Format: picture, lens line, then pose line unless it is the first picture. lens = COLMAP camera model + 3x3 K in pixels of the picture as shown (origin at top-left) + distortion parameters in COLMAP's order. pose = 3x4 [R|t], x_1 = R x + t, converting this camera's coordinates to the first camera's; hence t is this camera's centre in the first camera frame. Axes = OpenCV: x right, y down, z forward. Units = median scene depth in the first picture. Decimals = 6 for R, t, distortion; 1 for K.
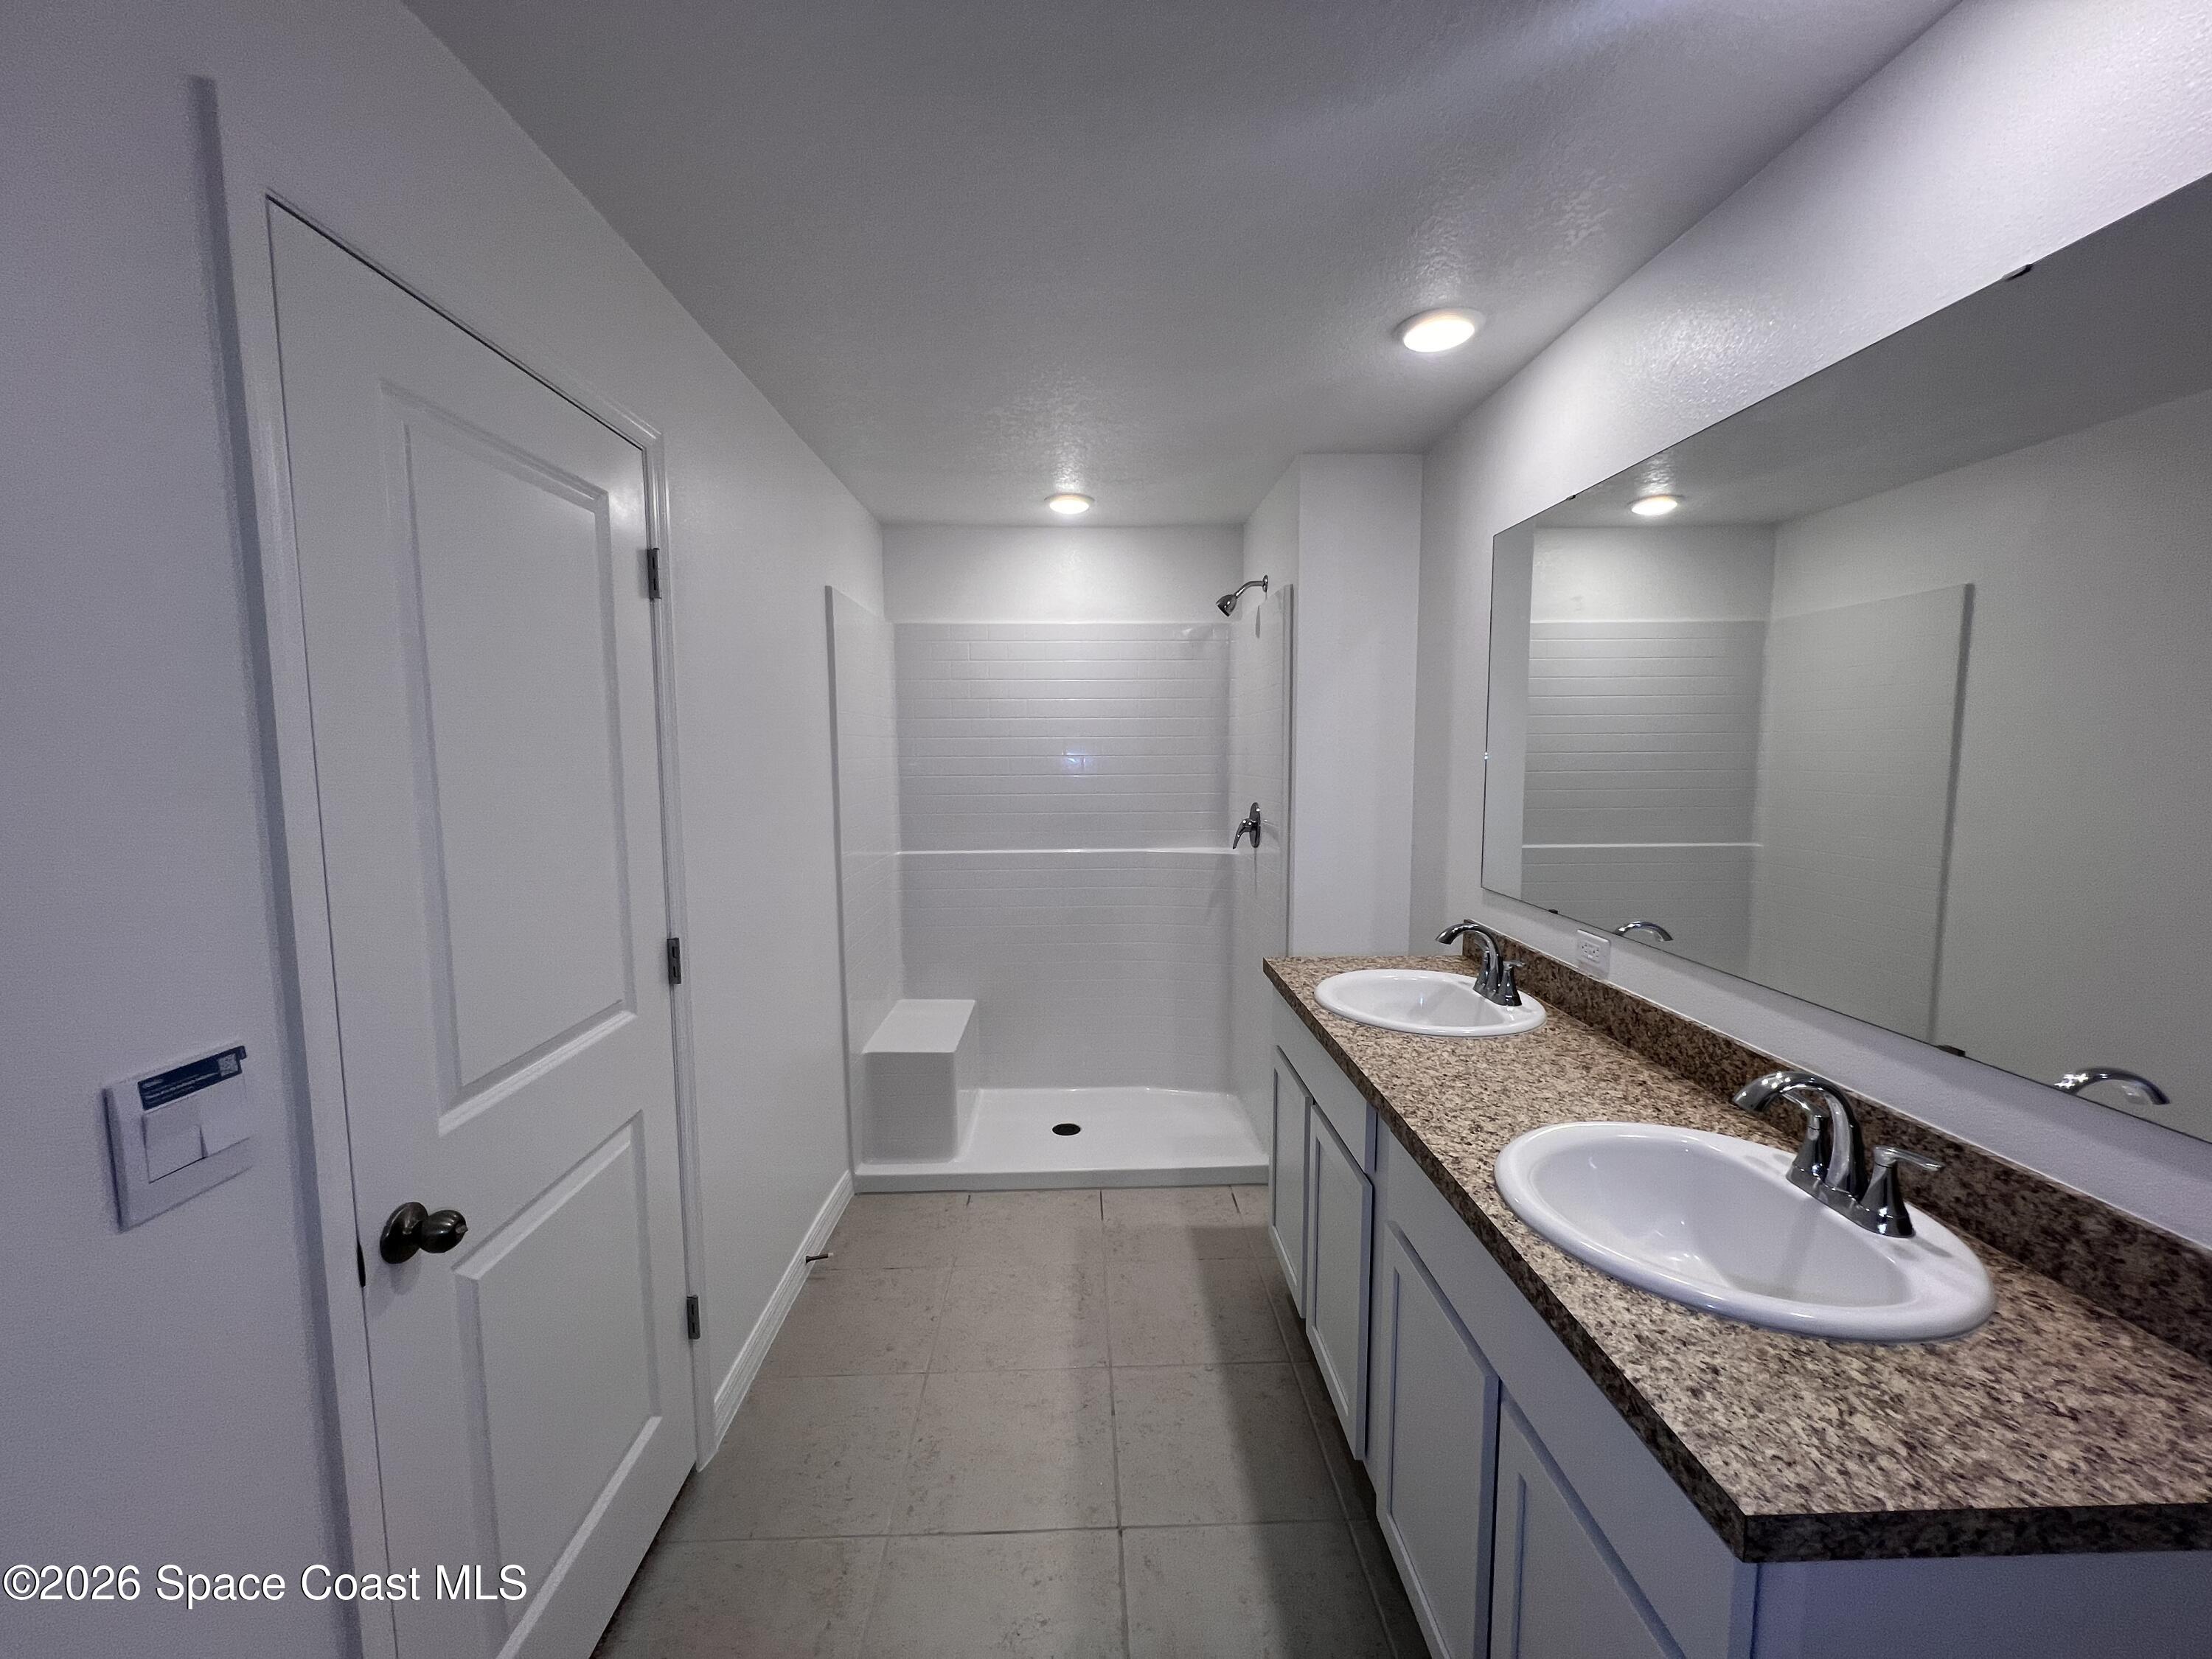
lens RADIAL K [[886.4, 0, 1103.3], [0, 886.4, 835.8], [0, 0, 1]] dist [0.001750, -0.000233]
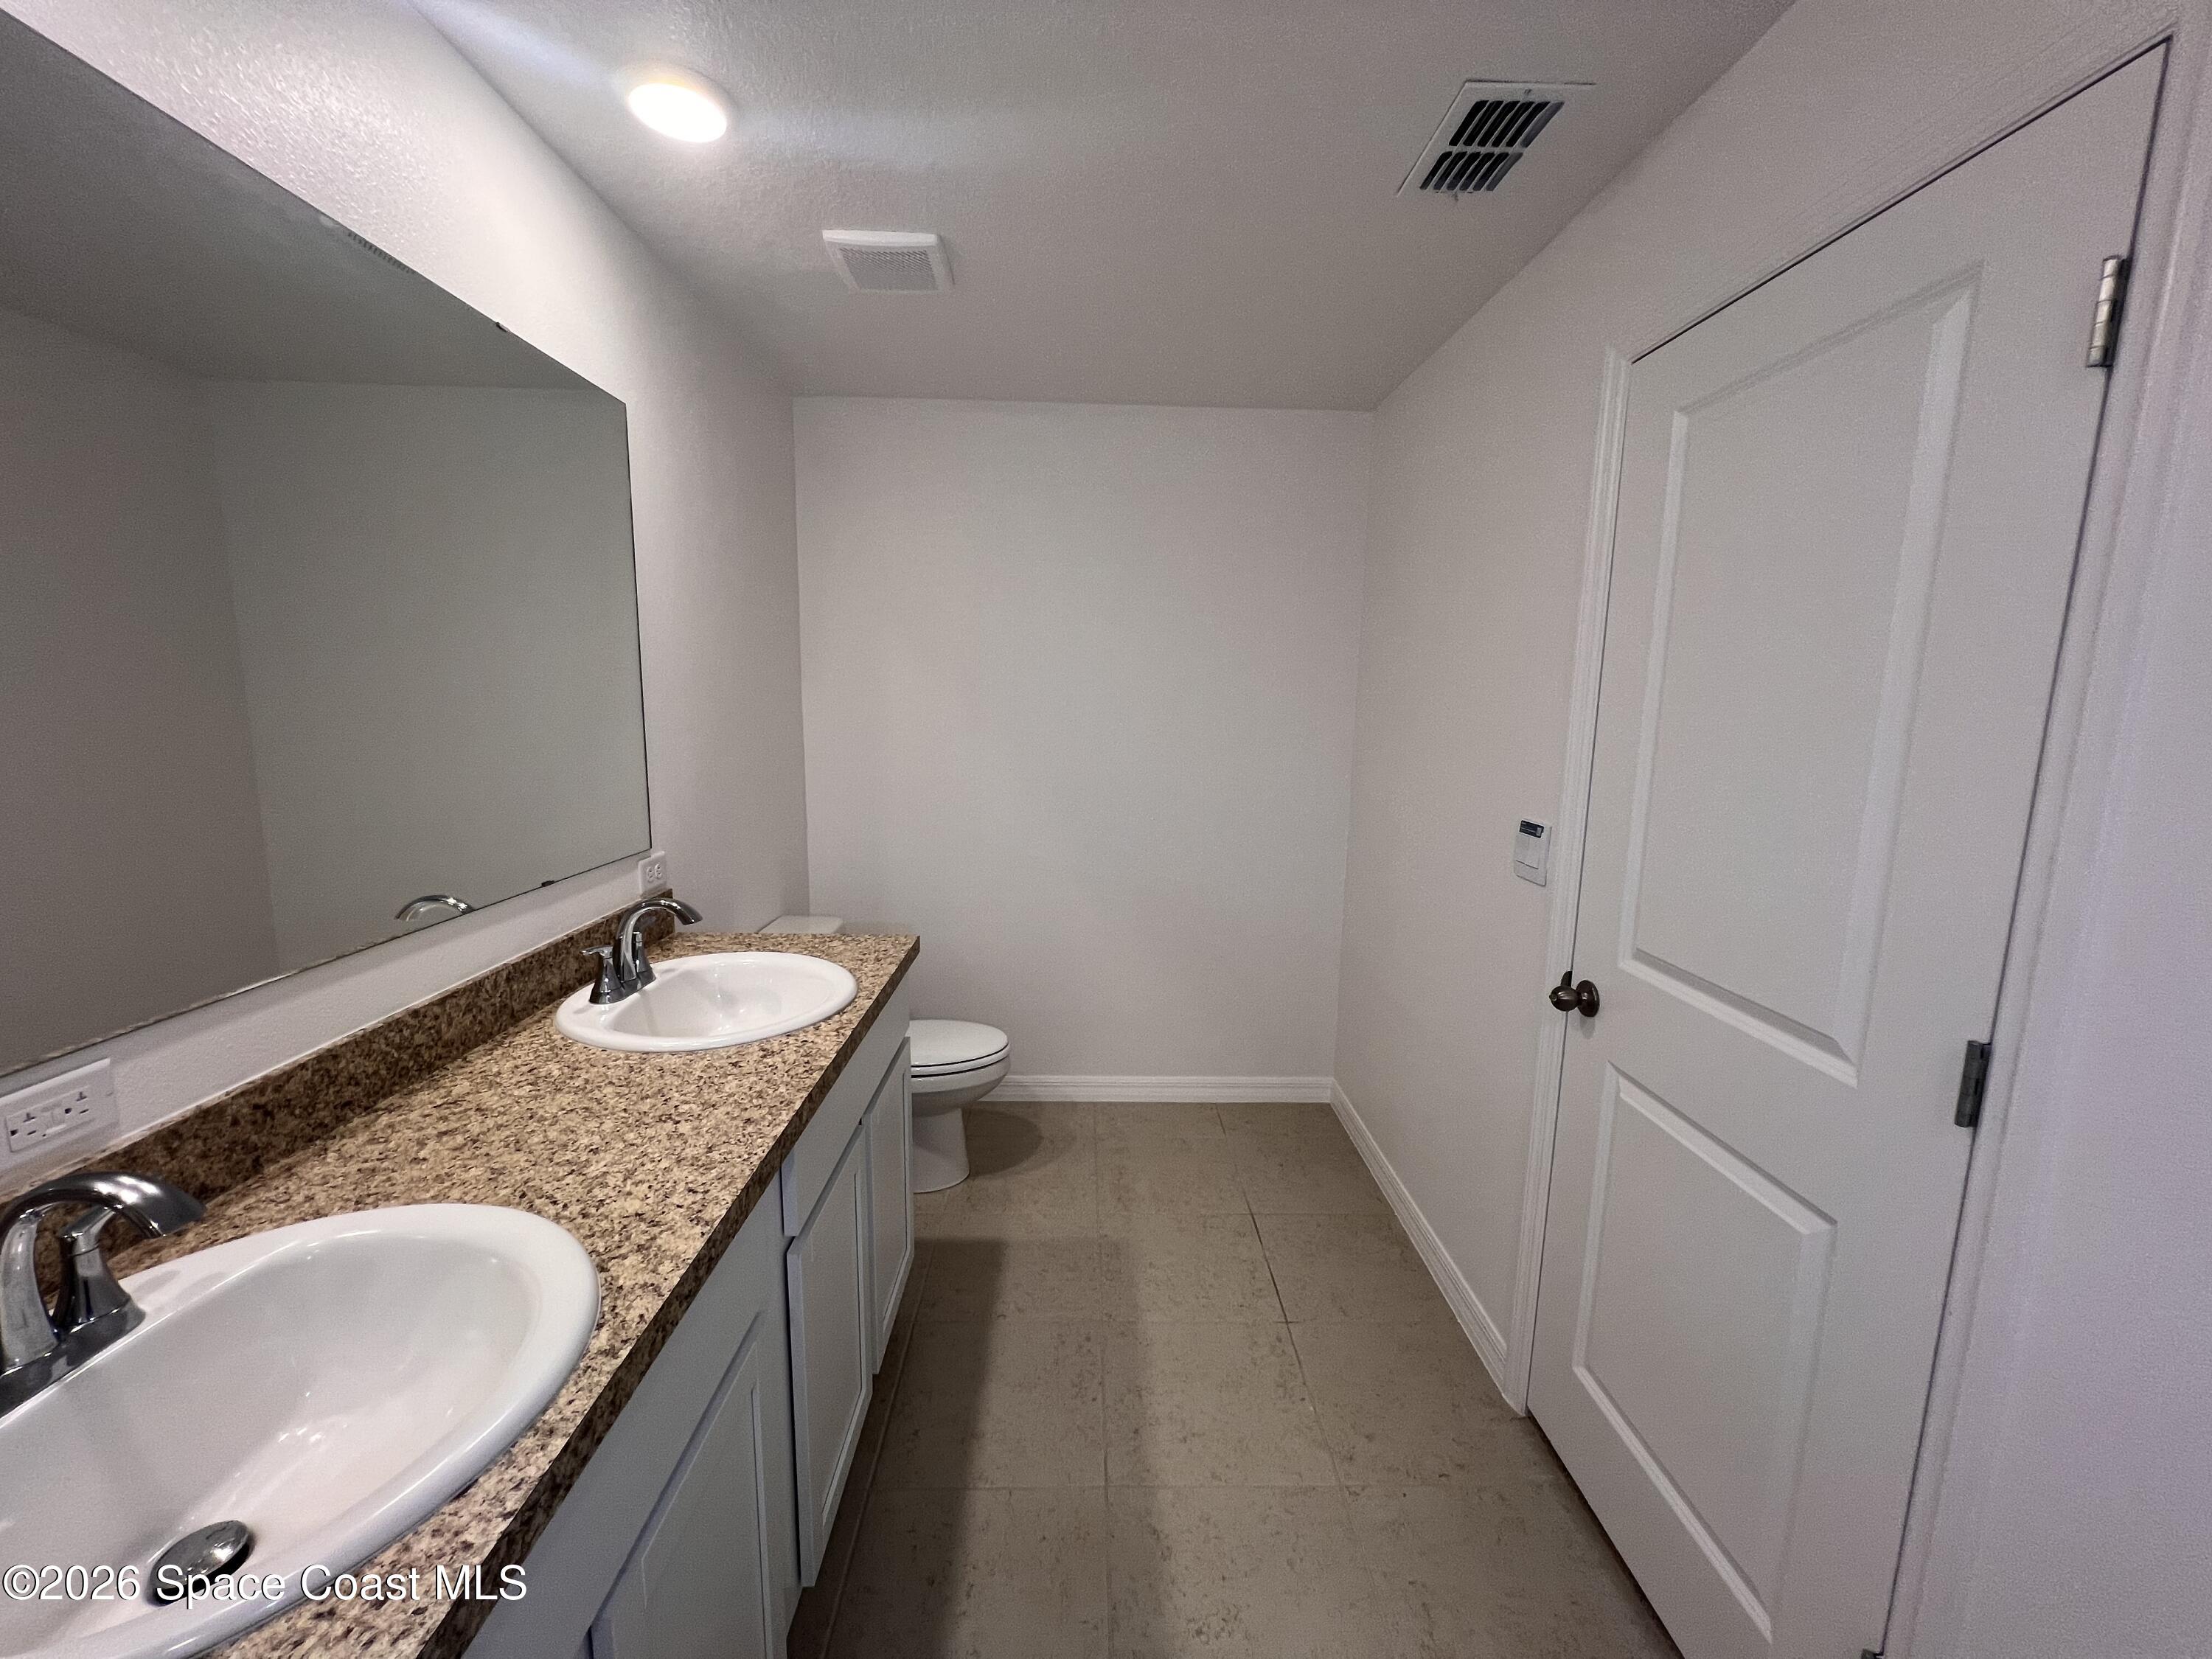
lens RADIAL K [[886.4, 0, 1103.3], [0, 886.4, 835.8], [0, 0, 1]] dist [0.001750, -0.000233]
pose [[-0.999887, -0.013968, 0.005541, 0.035356], [-0.012085, 0.966634, 0.255875, -0.137011], [-0.008930, 0.255780, -0.966694, 1.544809]]
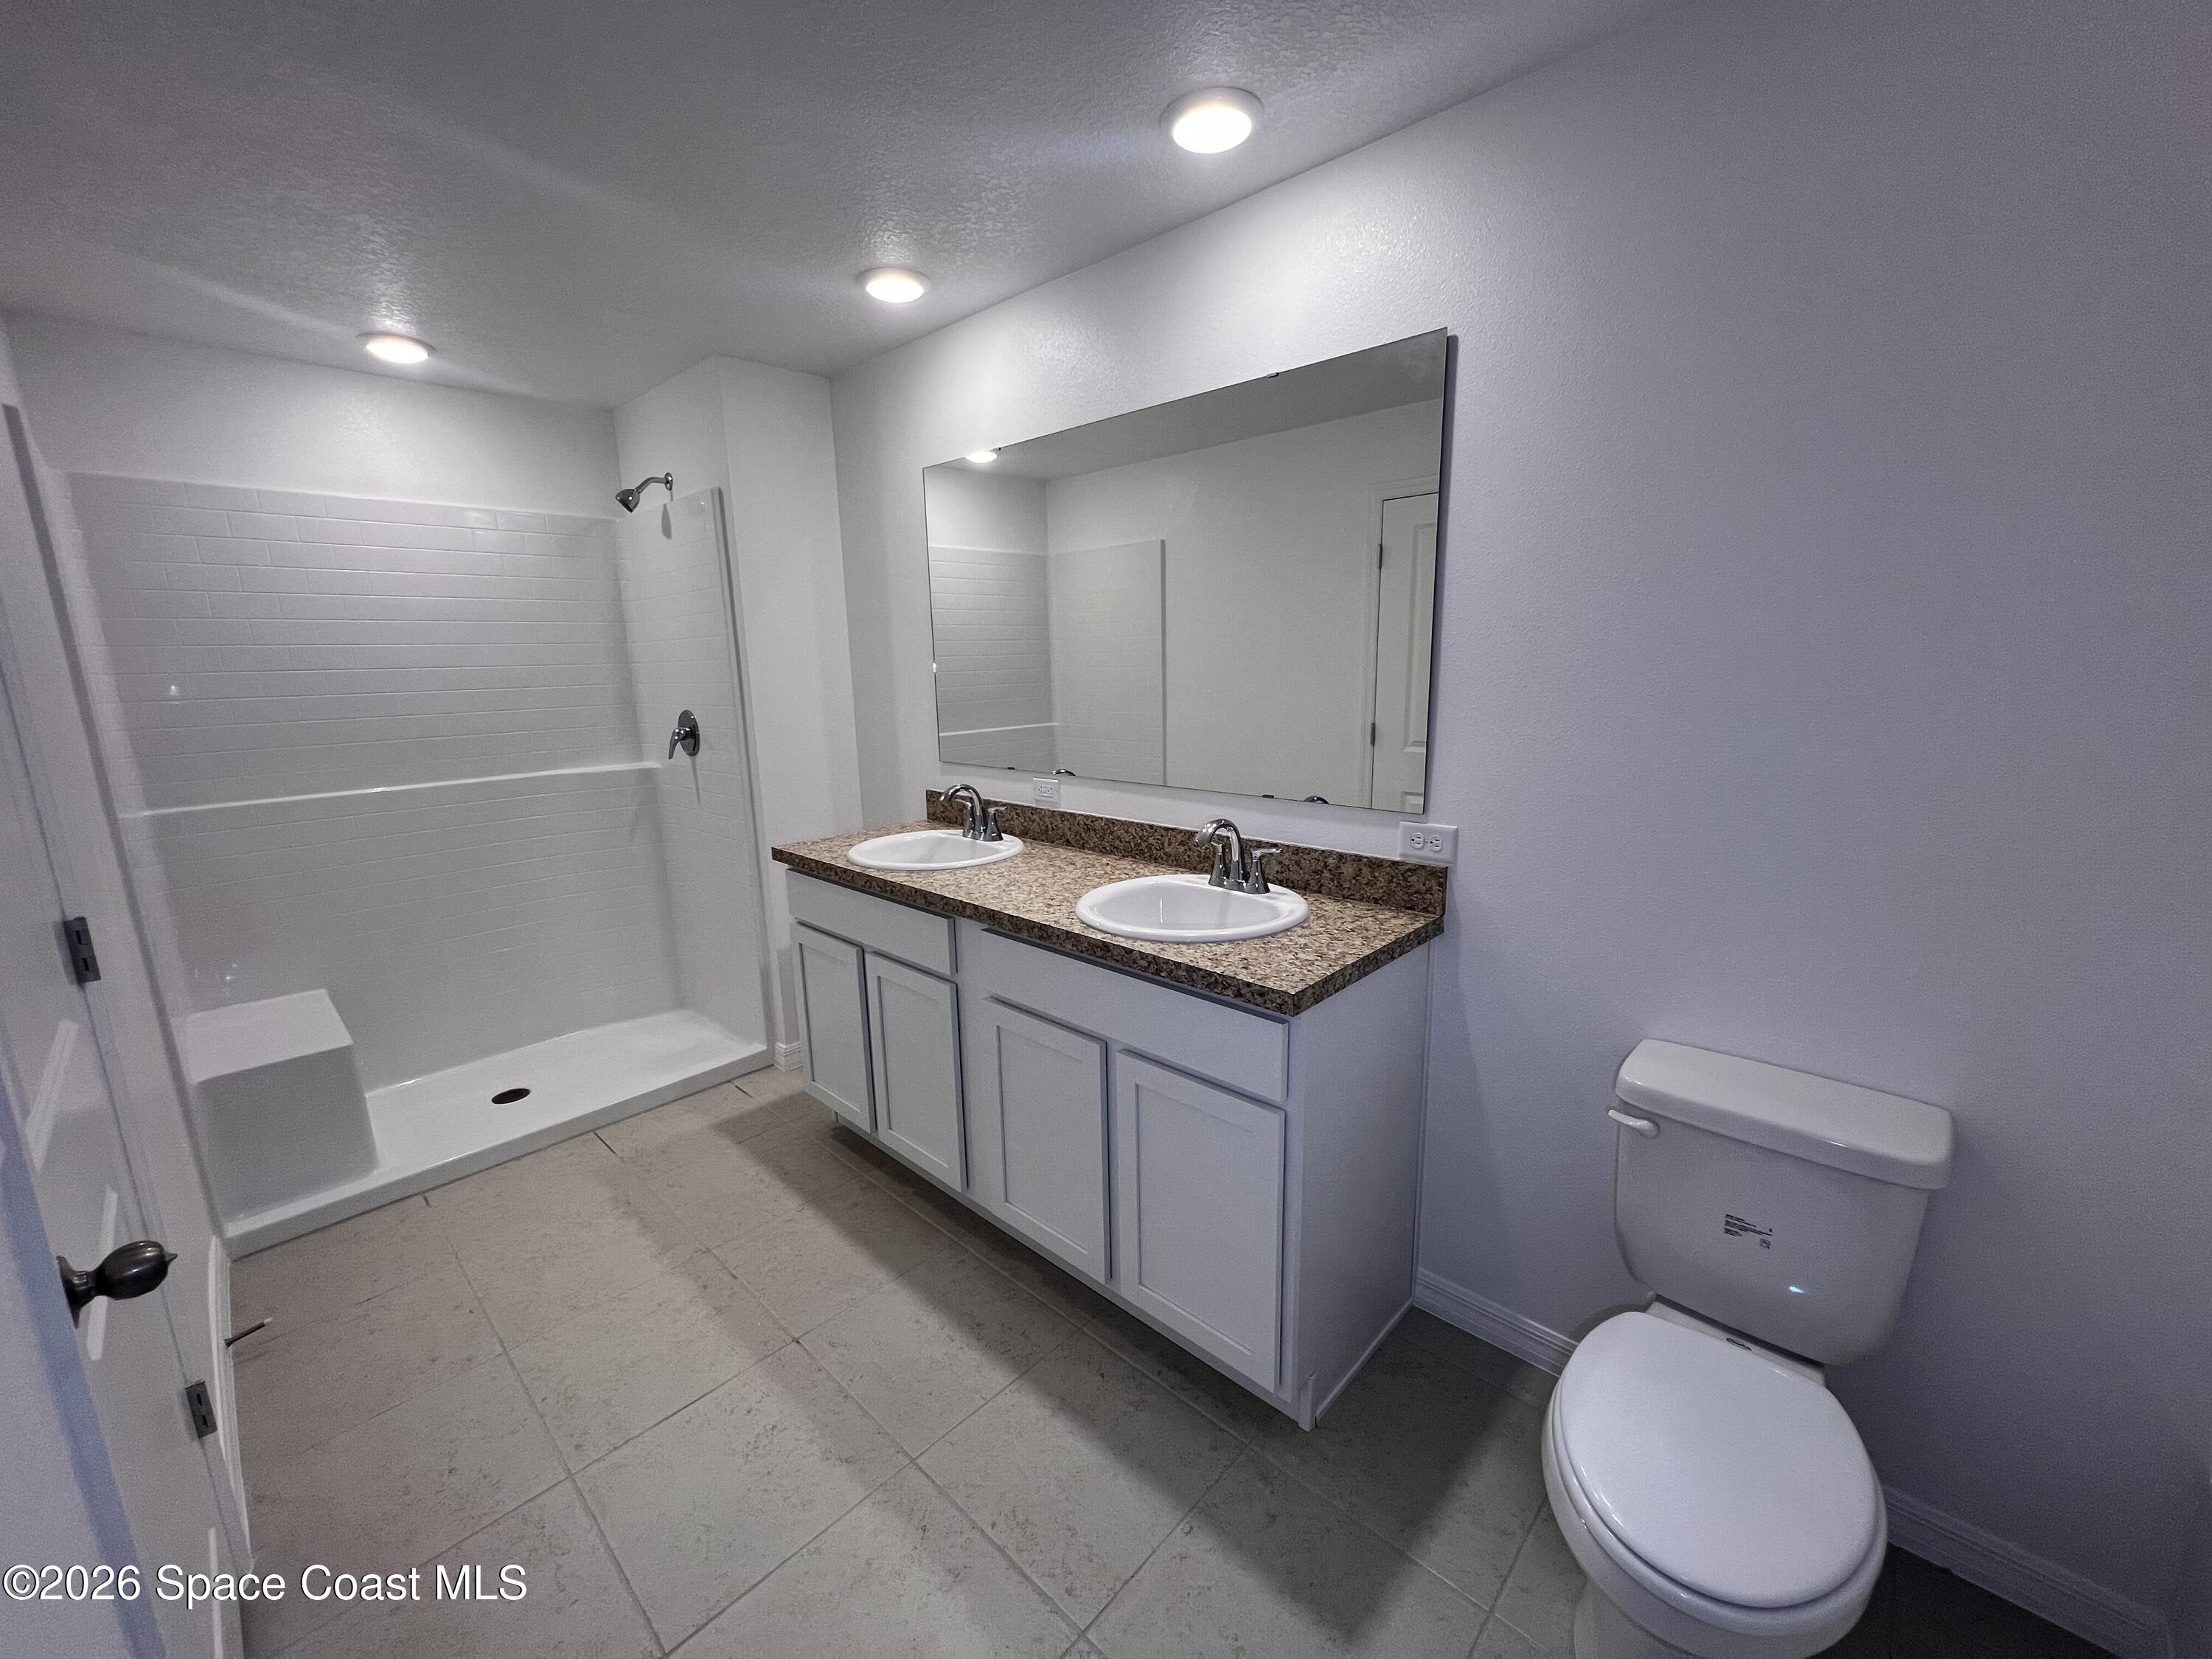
lens RADIAL K [[886.4, 0, 1103.3], [0, 886.4, 835.8], [0, 0, 1]] dist [0.001750, -0.000233]
pose [[0.710966, -0.150857, 0.686855, -0.396011], [0.089111, 0.988172, 0.124798, 0.037982], [-0.697558, -0.027521, 0.716000, -0.071725]]
